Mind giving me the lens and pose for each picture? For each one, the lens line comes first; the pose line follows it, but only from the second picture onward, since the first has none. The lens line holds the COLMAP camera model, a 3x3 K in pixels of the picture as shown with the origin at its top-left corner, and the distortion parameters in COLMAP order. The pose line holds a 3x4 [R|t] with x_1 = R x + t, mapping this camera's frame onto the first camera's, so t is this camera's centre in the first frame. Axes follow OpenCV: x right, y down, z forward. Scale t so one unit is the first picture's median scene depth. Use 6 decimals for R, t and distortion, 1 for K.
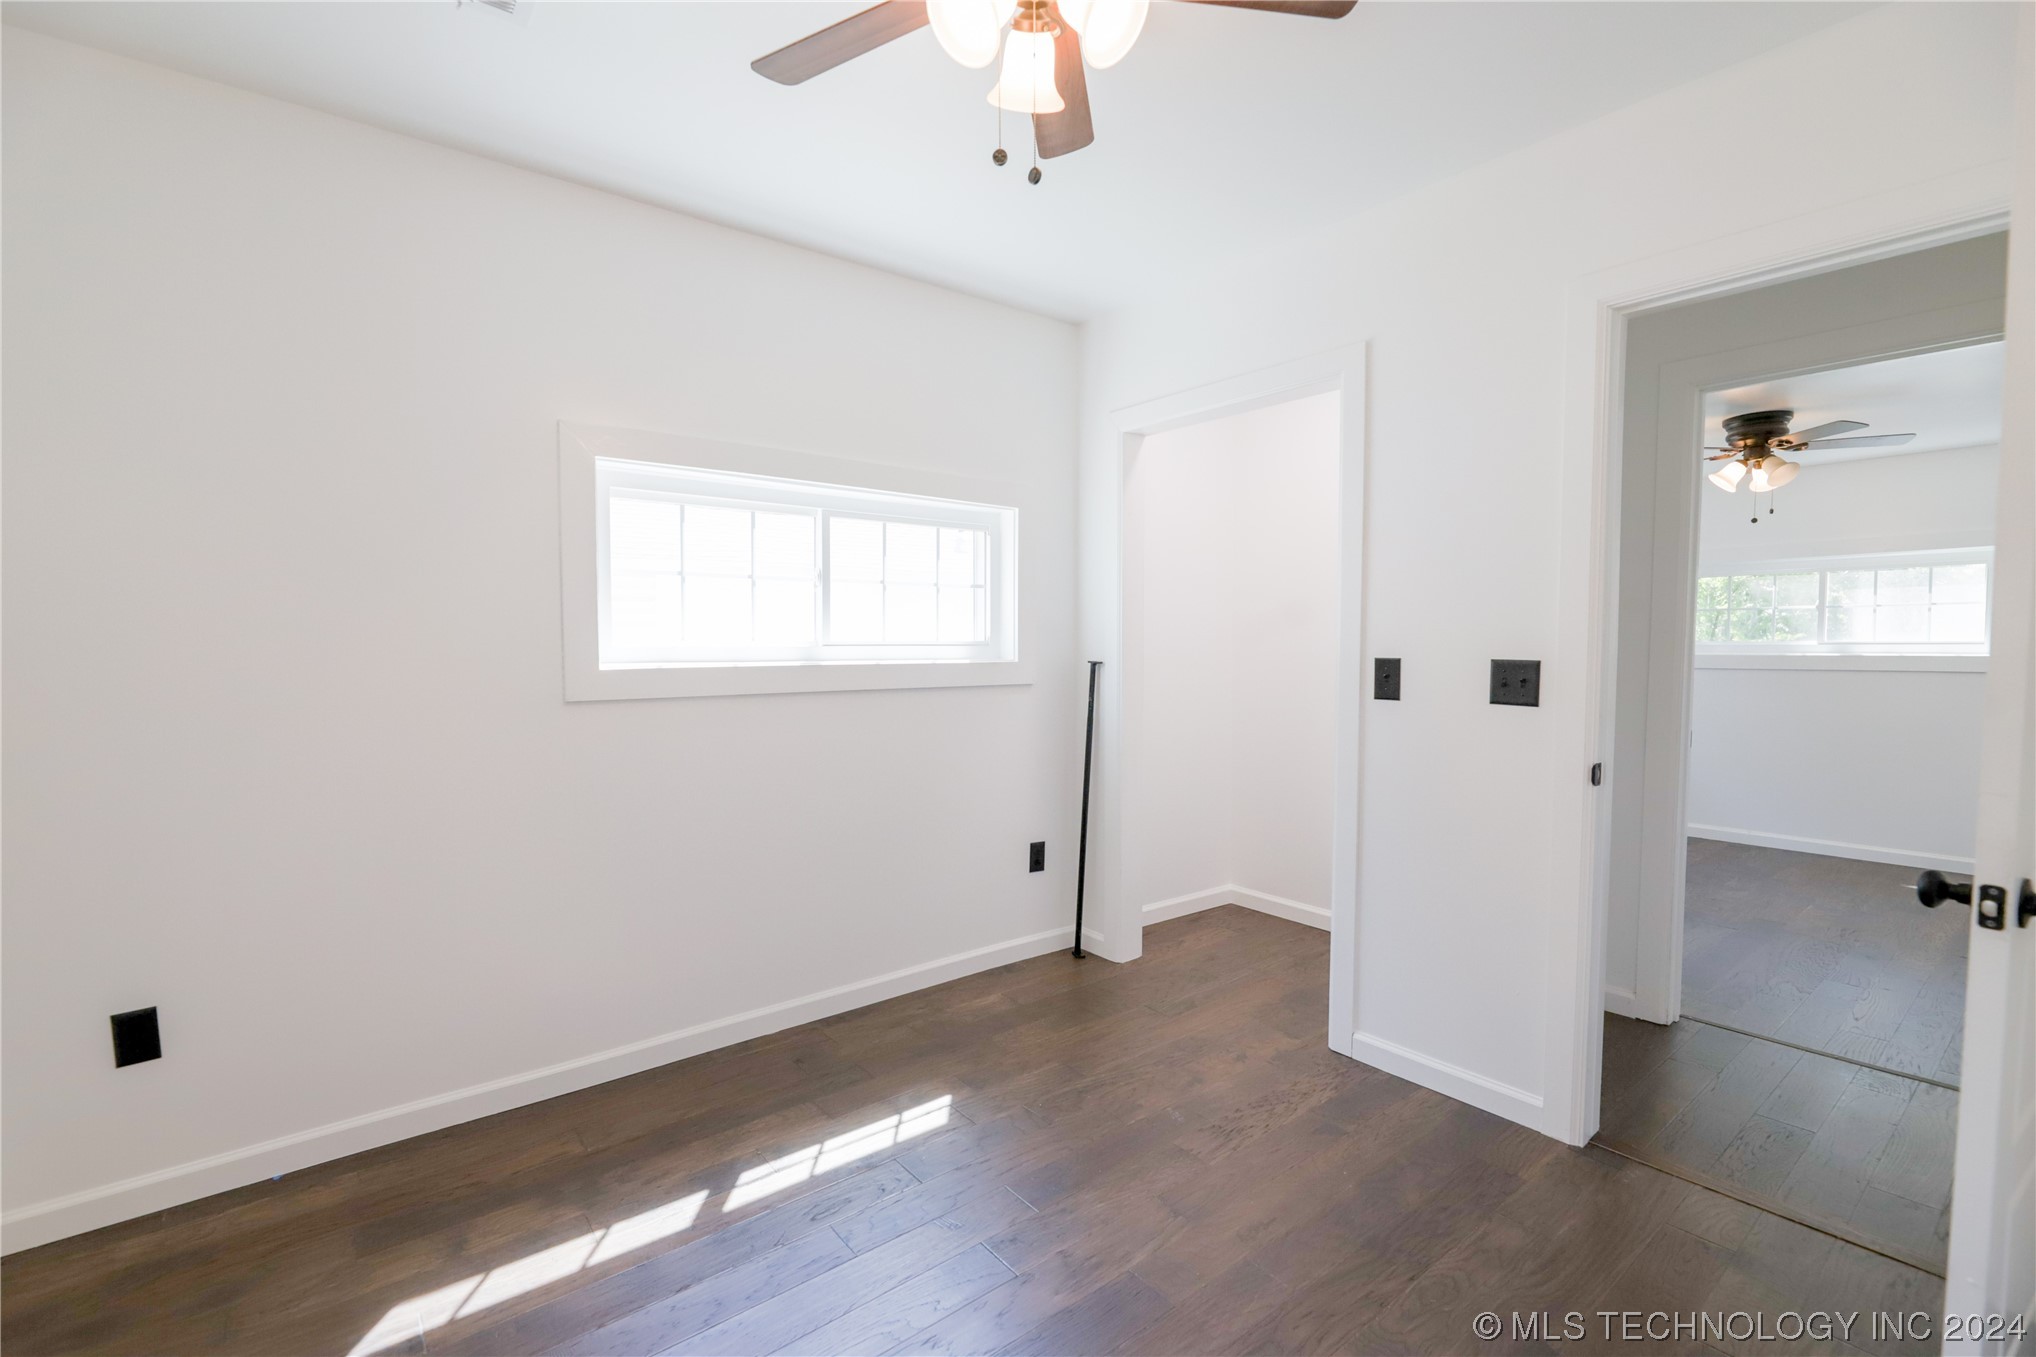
lens RADIAL K [[870.8, 0, 1014.3], [0, 870.8, 686.1], [0, 0, 1]] dist [0.001967, -0.004932]
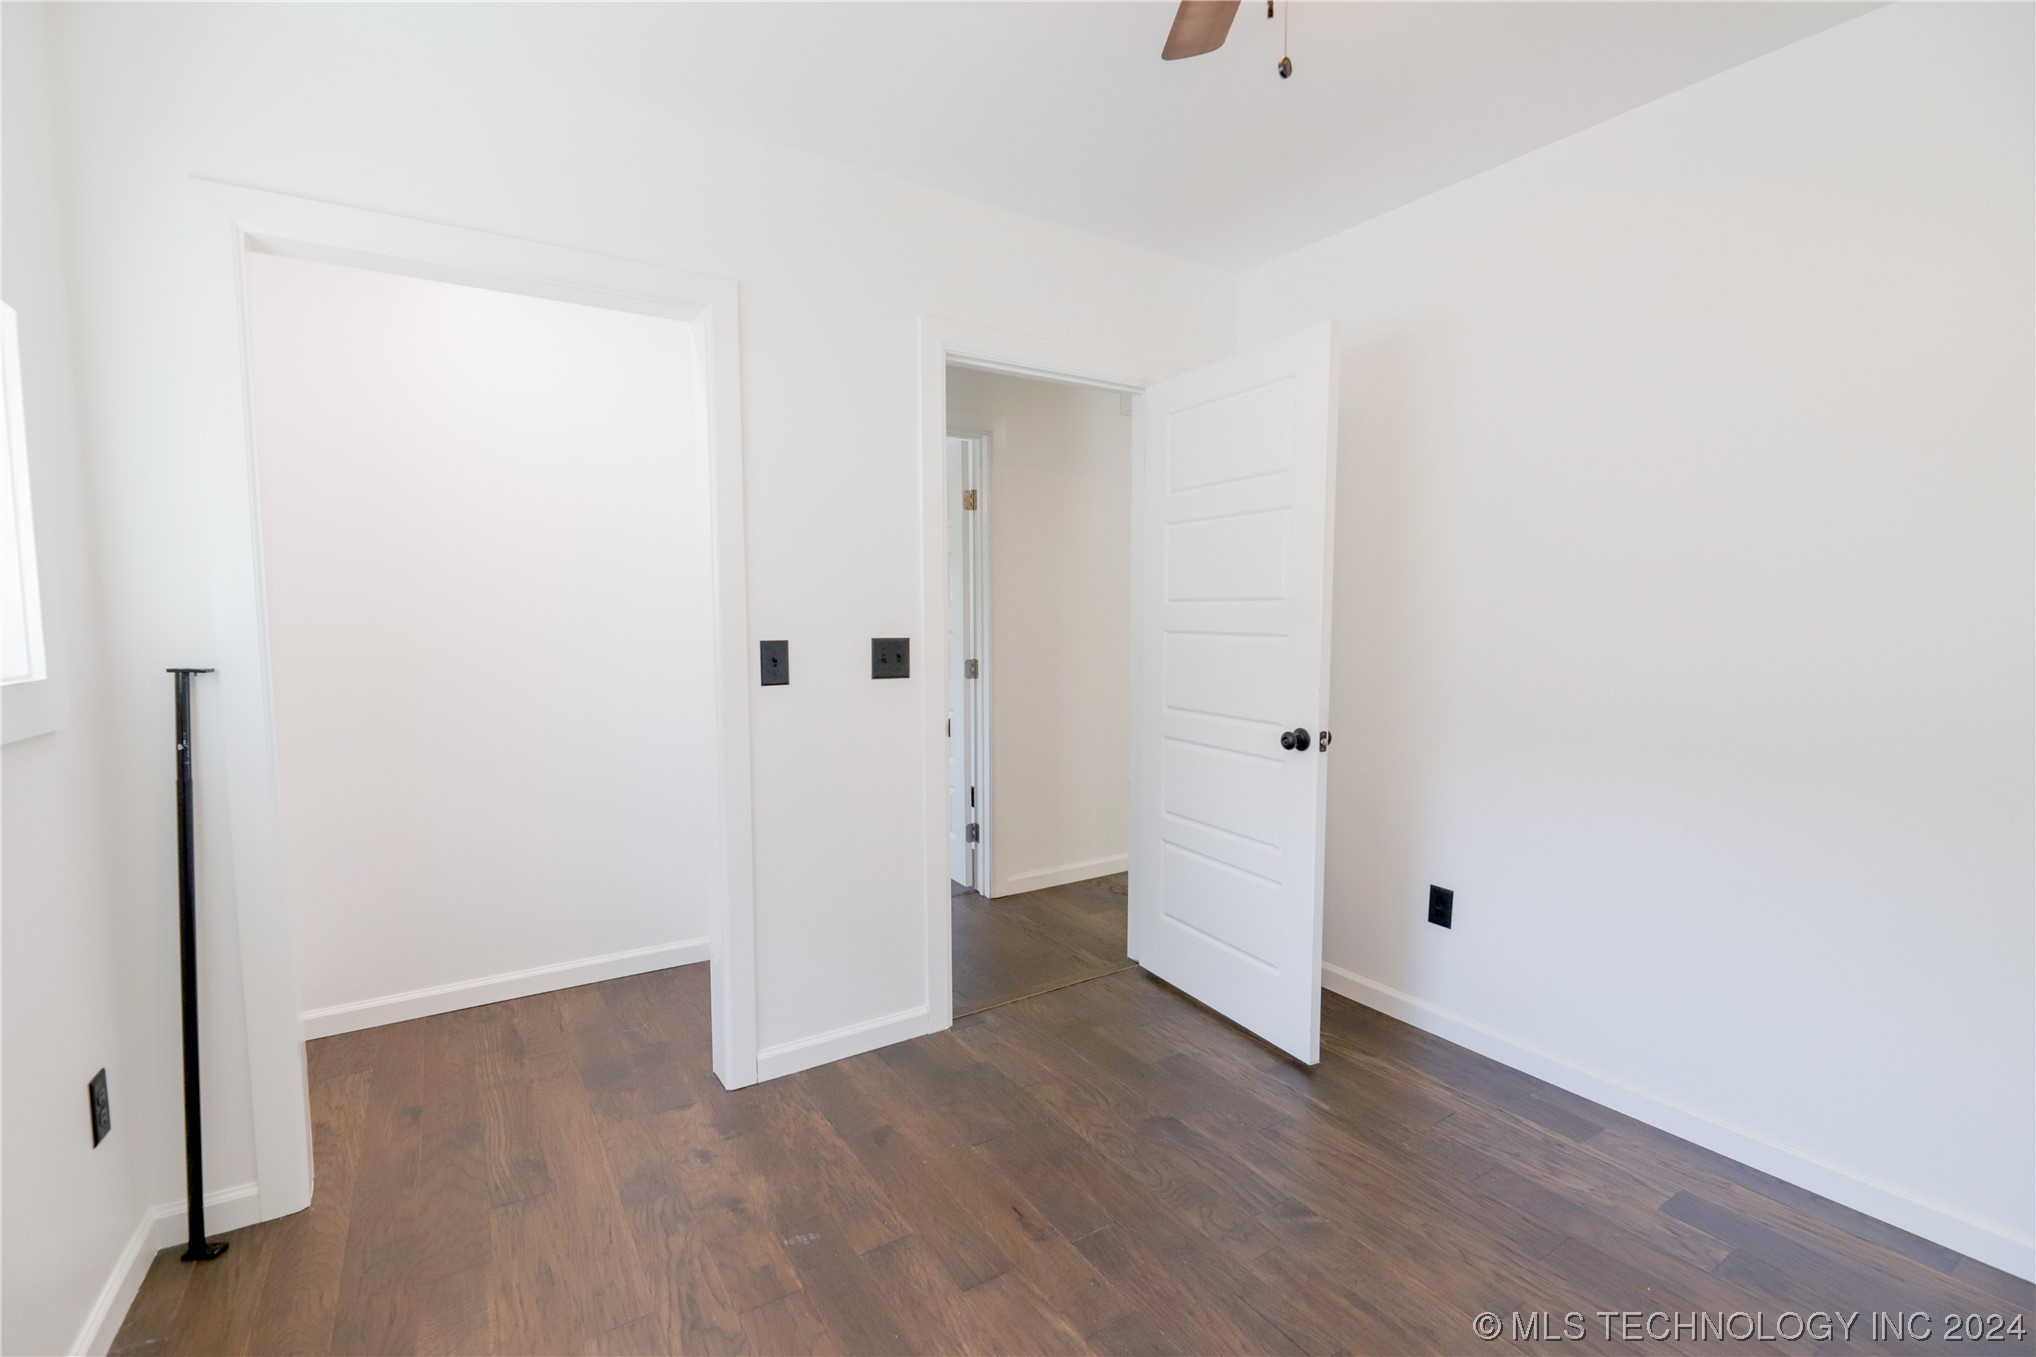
lens RADIAL K [[870.8, 0, 1014.3], [0, 870.8, 686.1], [0, 0, 1]] dist [0.001967, -0.004932]
pose [[0.125697, -0.075757, 0.989172, -0.474465], [0.062141, 0.995723, 0.068363, -0.031626], [-0.990121, 0.052876, 0.129867, 0.636060]]
